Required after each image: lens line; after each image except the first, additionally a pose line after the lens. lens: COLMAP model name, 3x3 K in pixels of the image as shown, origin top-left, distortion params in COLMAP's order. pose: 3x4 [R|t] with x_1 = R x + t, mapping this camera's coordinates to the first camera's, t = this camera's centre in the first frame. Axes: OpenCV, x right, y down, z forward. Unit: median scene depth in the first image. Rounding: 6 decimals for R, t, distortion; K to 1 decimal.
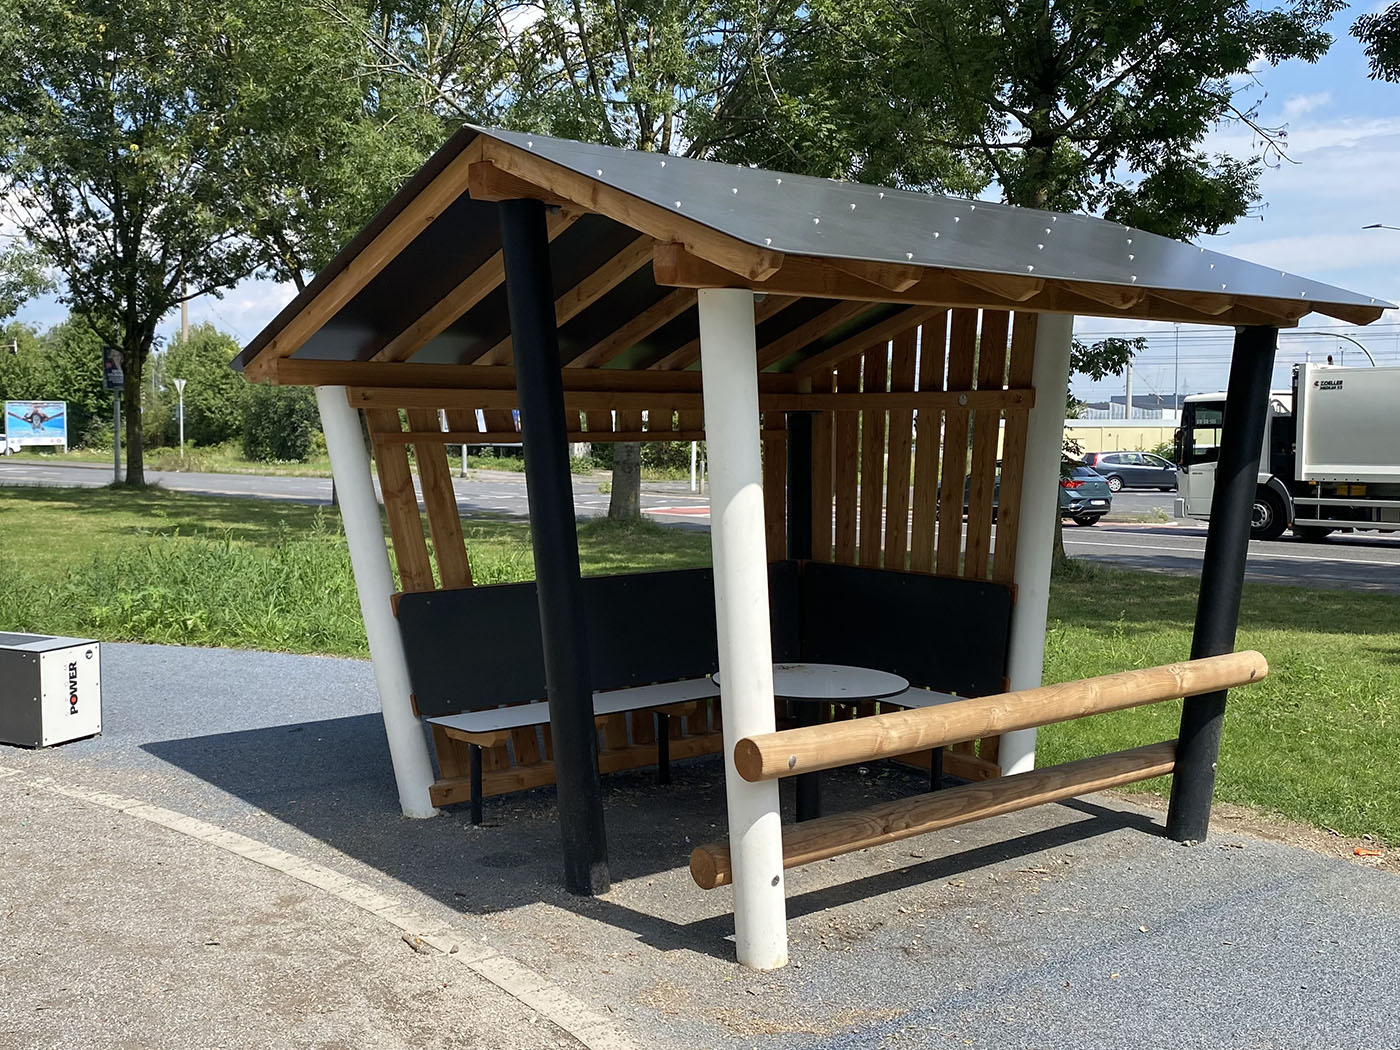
lens RADIAL K [[1725.9, 0, 700.0], [0, 1725.9, 525.0], [0, 0, 1]] dist [-0.000356, -0.007213]
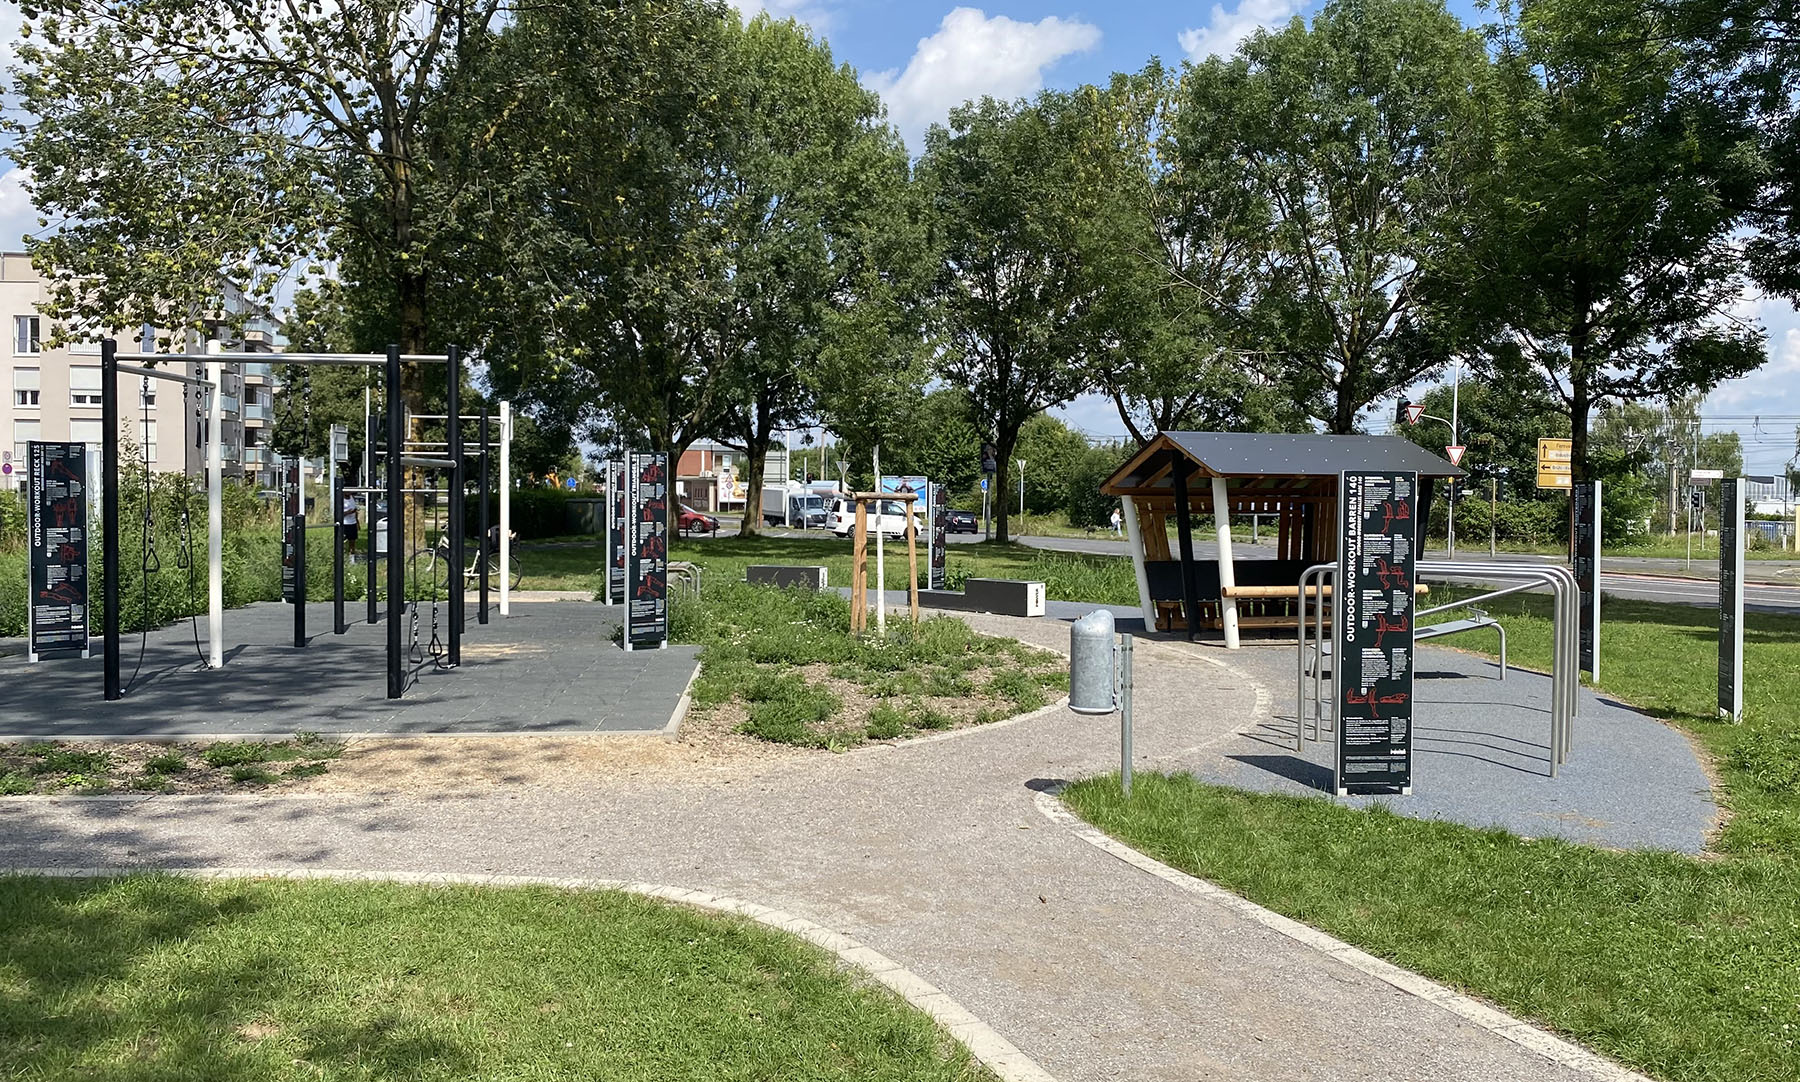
lens RADIAL K [[1530.5, 0, 900.0], [0, 1530.5, 541.0], [0, 0, 1]] dist [0.003263, 0.001168]
pose [[0.932826, 0.019815, -0.359781, 0.047408], [-0.030572, 0.999239, -0.024232, 0.009623], [0.359027, 0.033603, 0.932722, -0.204520]]
